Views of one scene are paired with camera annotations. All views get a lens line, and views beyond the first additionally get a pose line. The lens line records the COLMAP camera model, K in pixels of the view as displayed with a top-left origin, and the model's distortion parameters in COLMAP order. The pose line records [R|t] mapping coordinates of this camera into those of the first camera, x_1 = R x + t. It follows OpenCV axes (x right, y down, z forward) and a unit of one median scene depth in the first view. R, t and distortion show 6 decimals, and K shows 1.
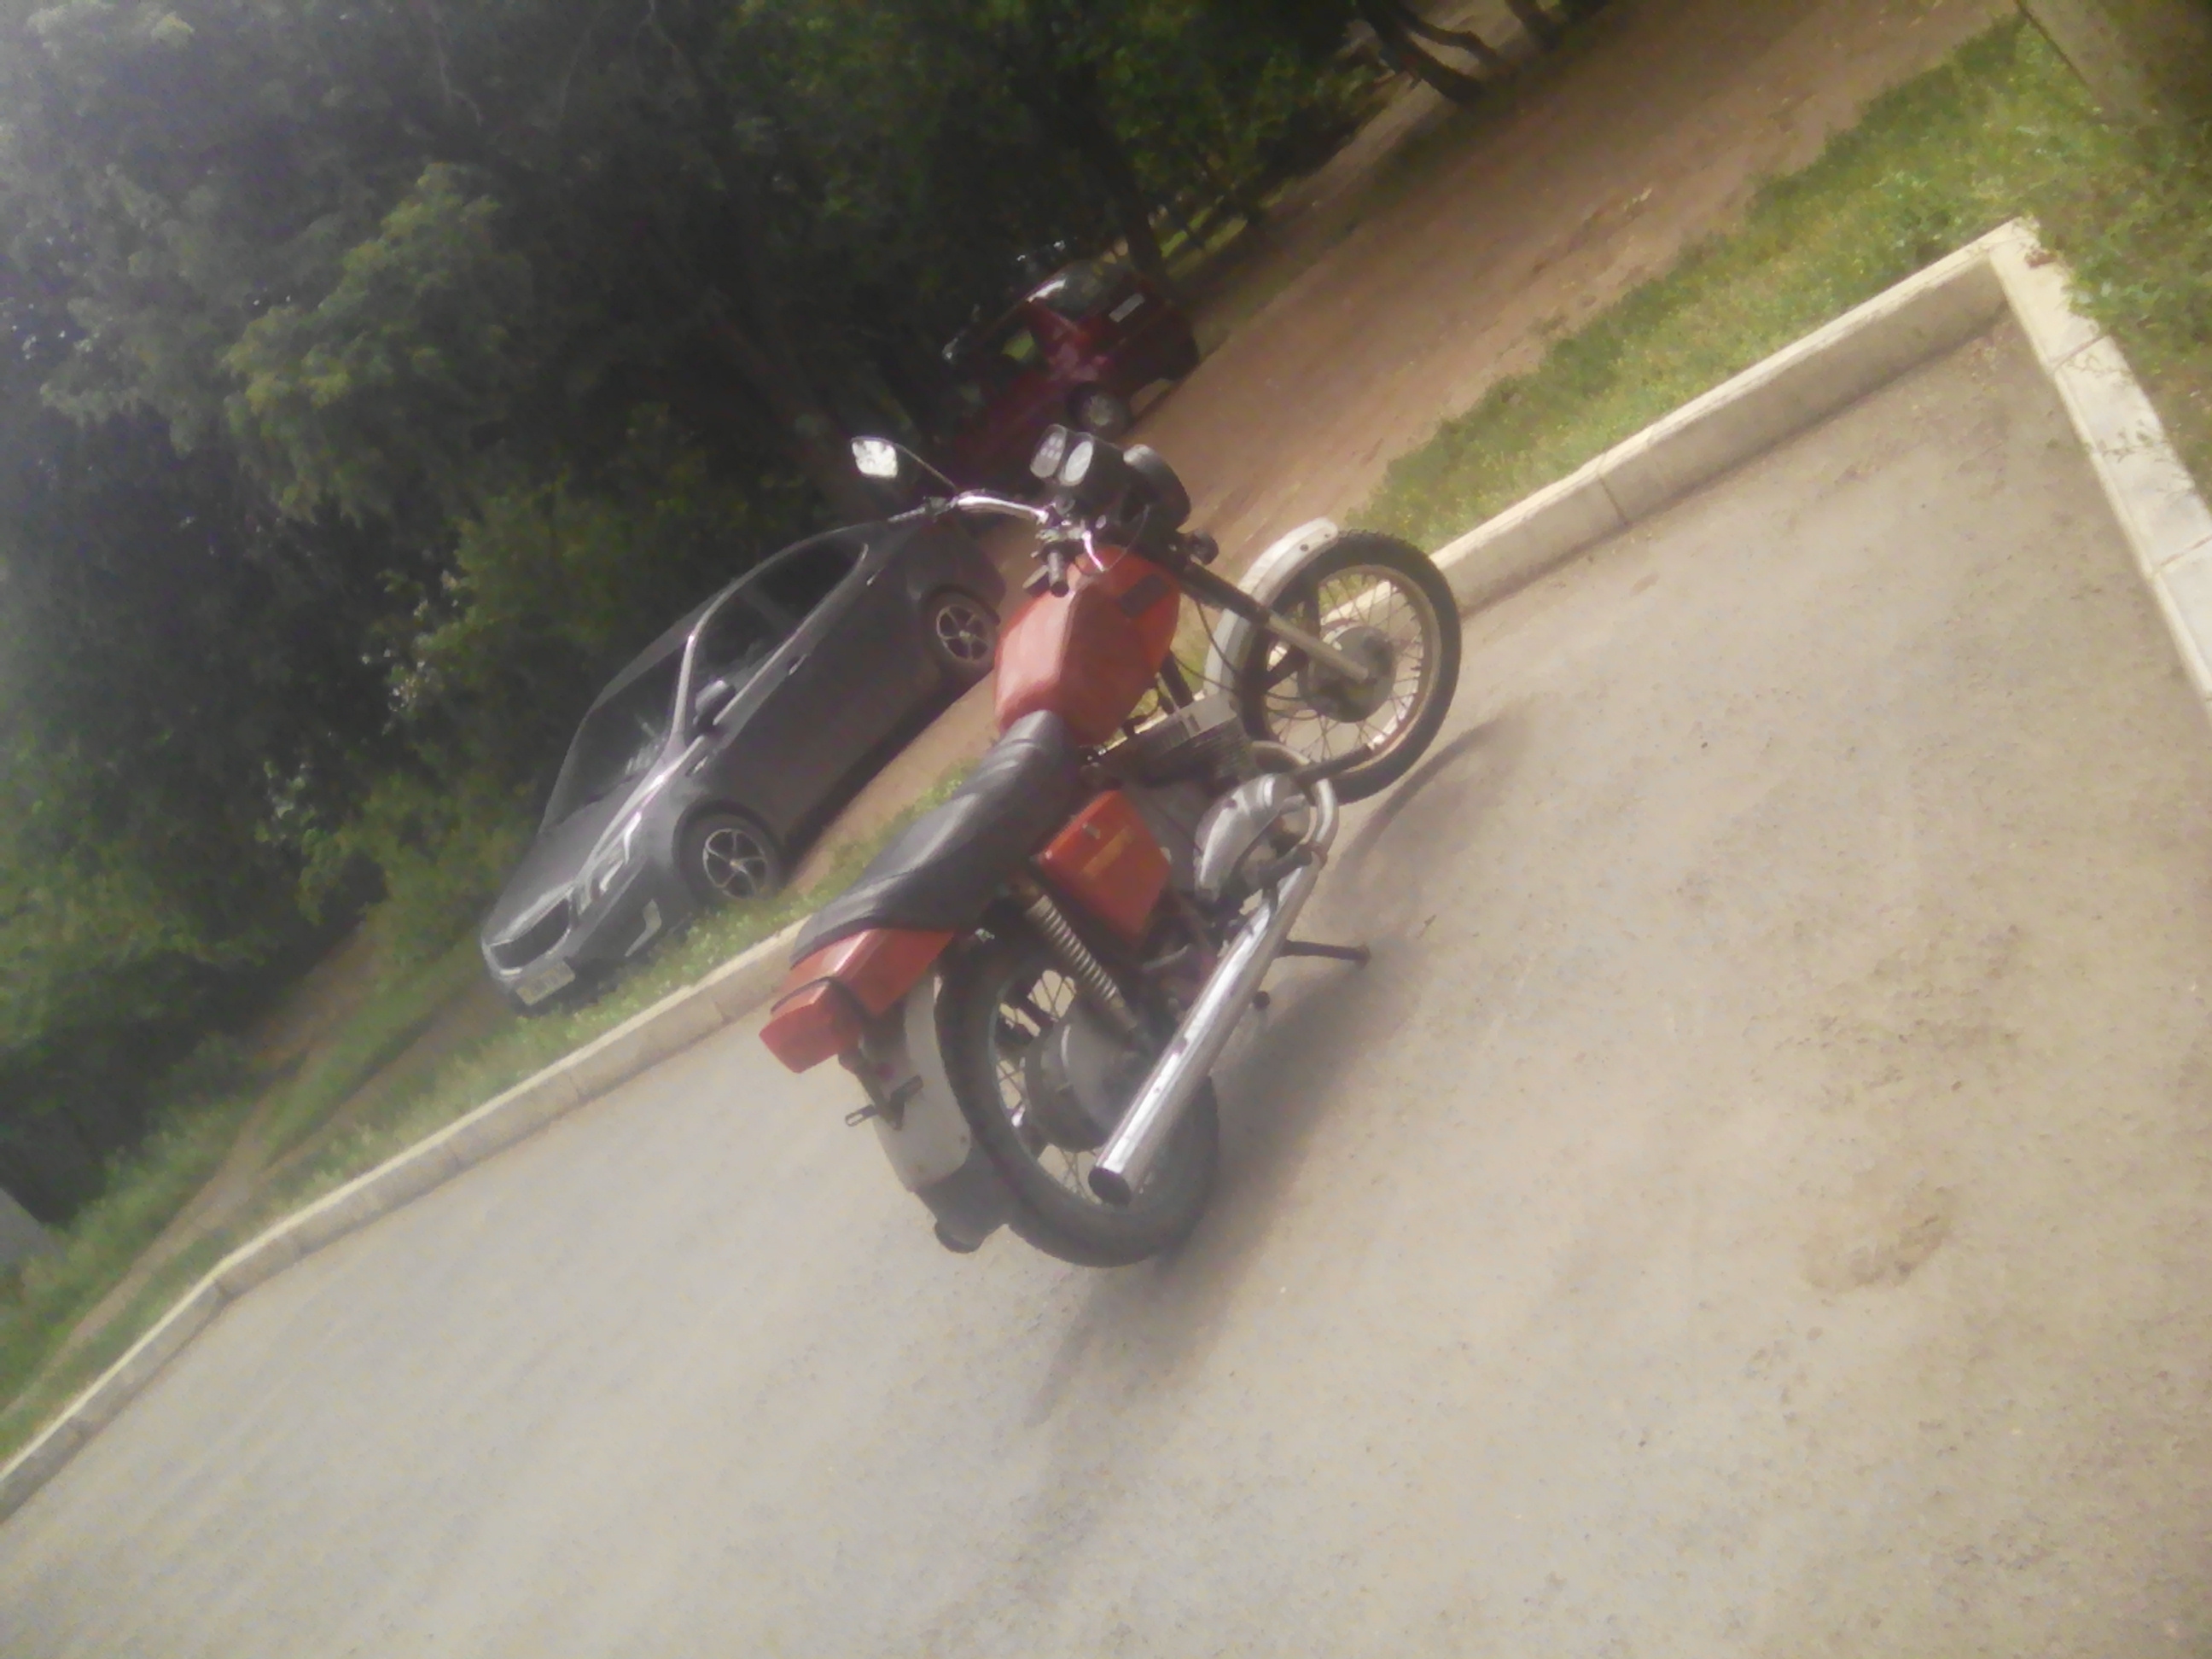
lens RADIAL K [[2406.1, 0, 1115.7], [0, 2406.1, 758.1], [0, 0, 1]] dist [0.074379, -0.513540]
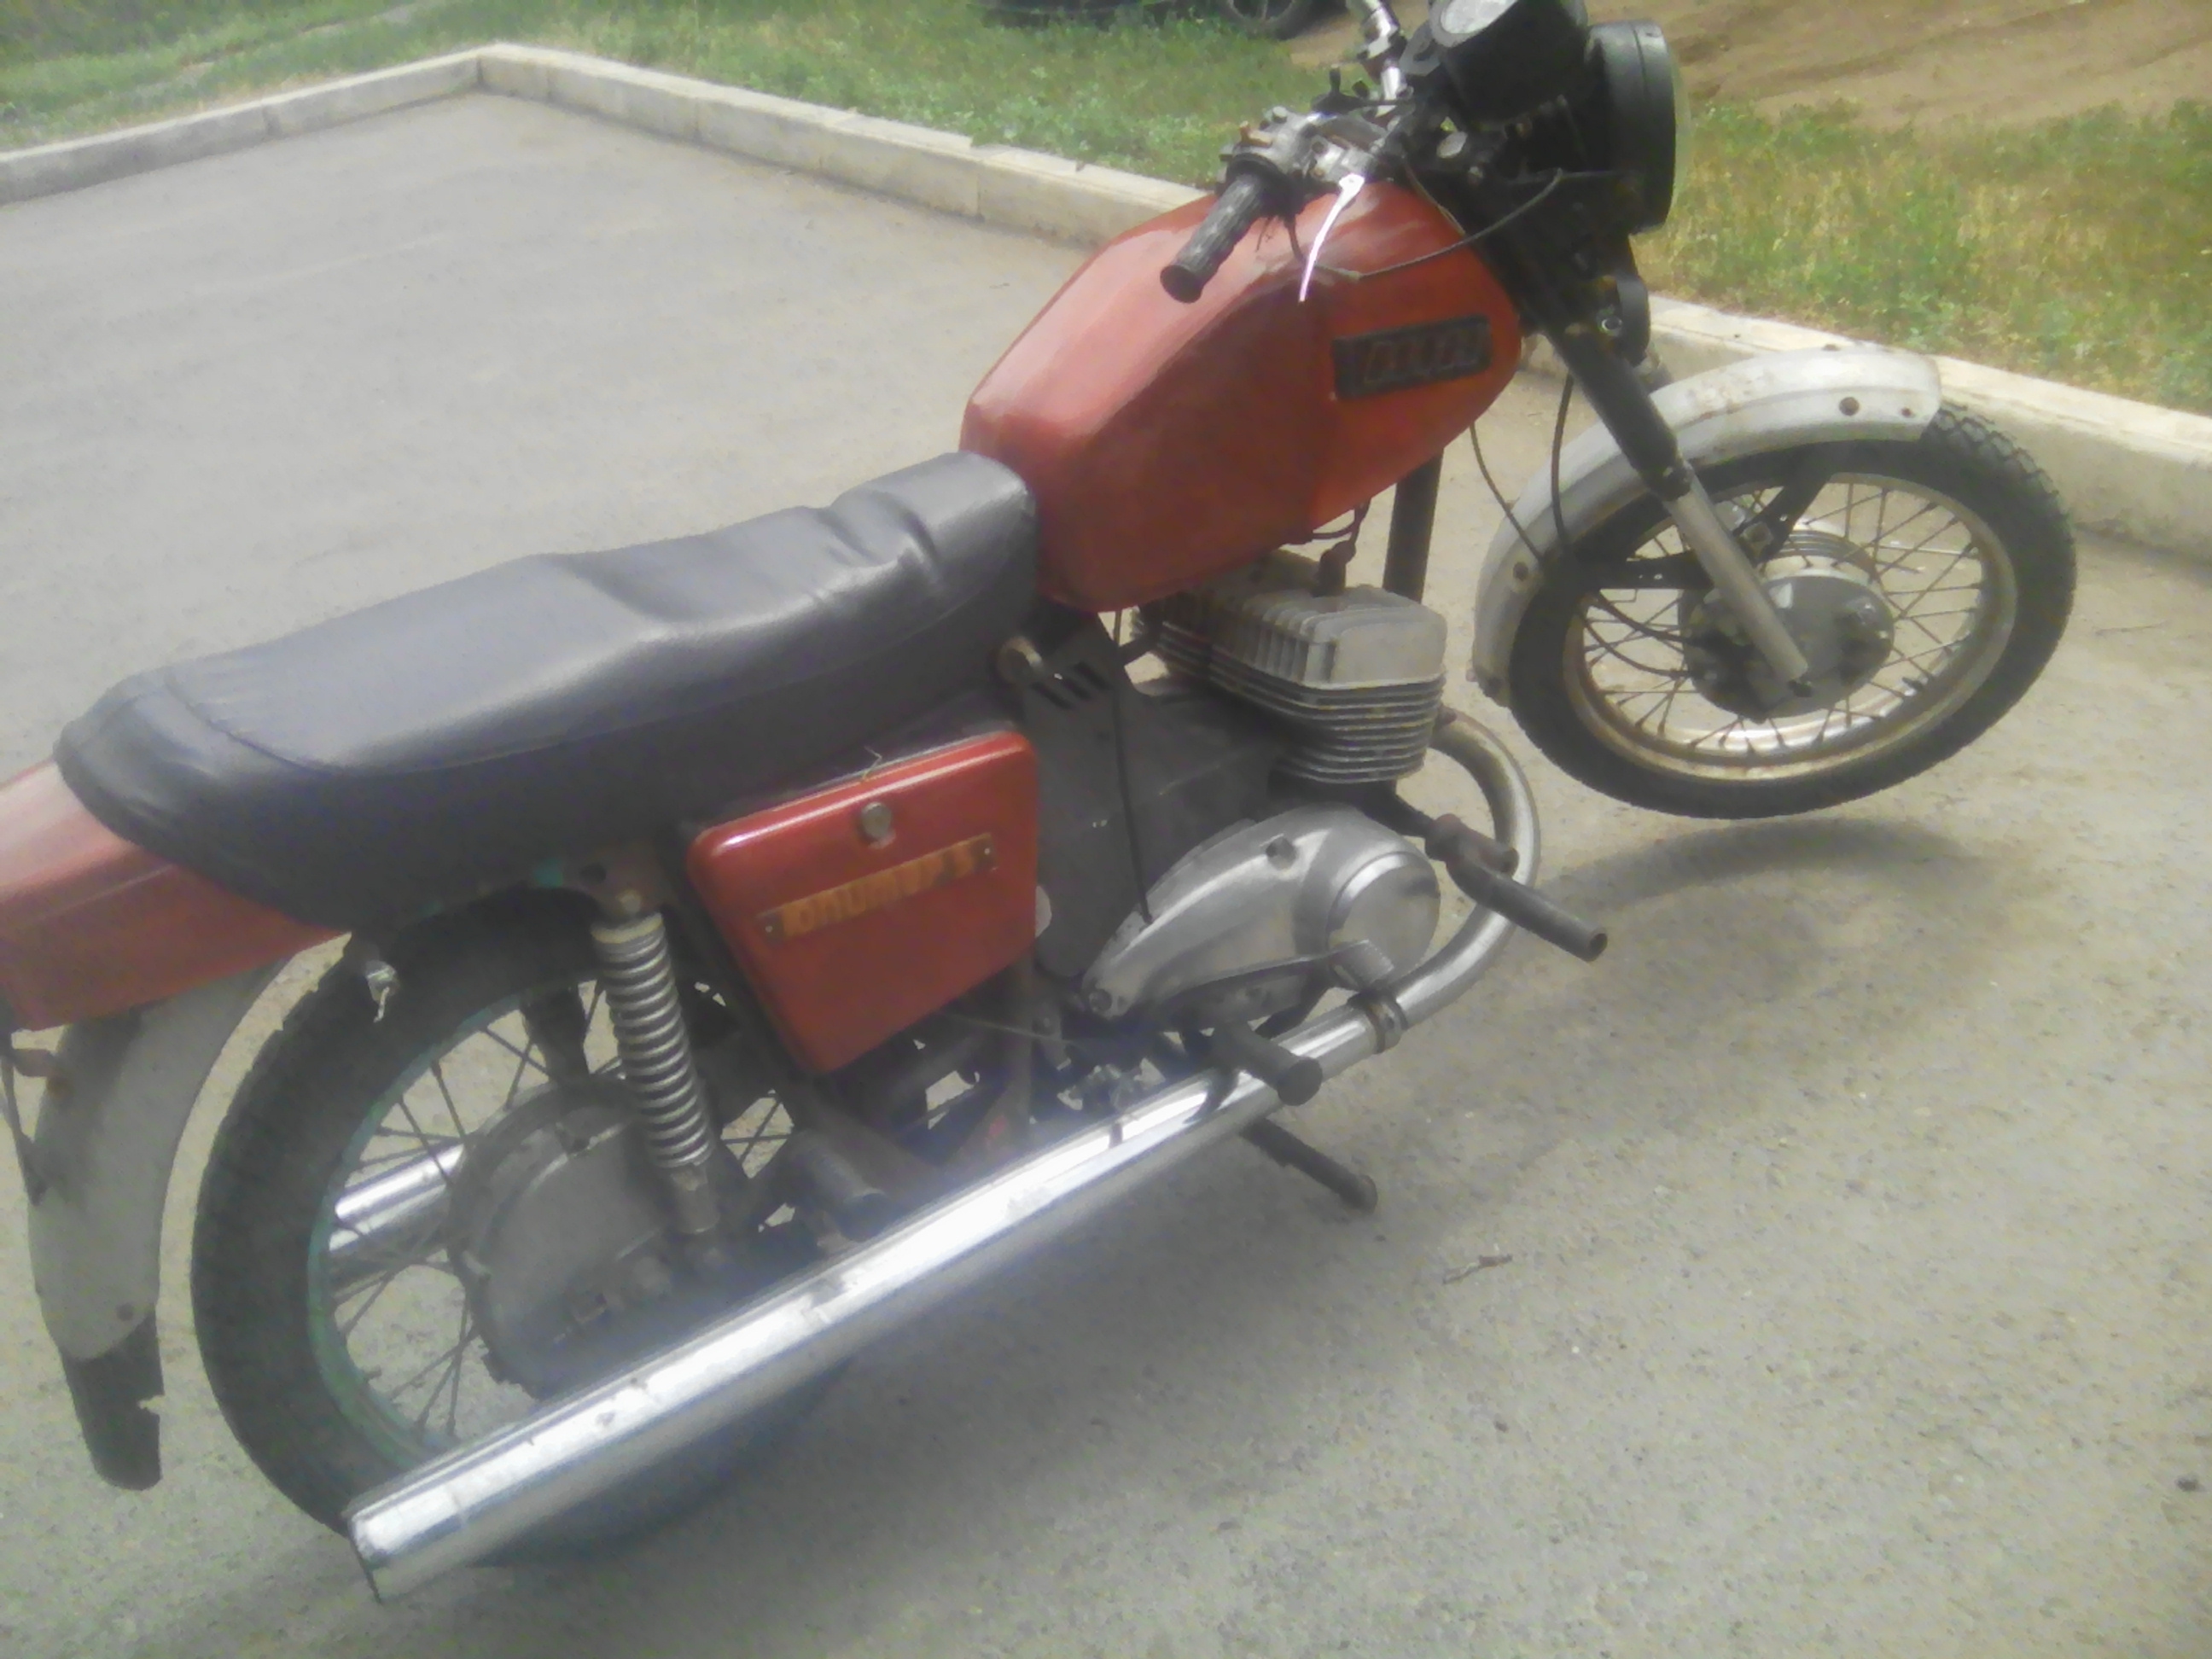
lens RADIAL K [[2406.1, 0, 1115.7], [0, 2406.1, 758.1], [0, 0, 1]] dist [0.074379, -0.513540]
pose [[0.794040, 0.603418, -0.073395, 0.029600], [-0.529211, 0.745642, 0.404913, -0.107581], [0.299058, -0.282676, 0.911405, 0.371576]]
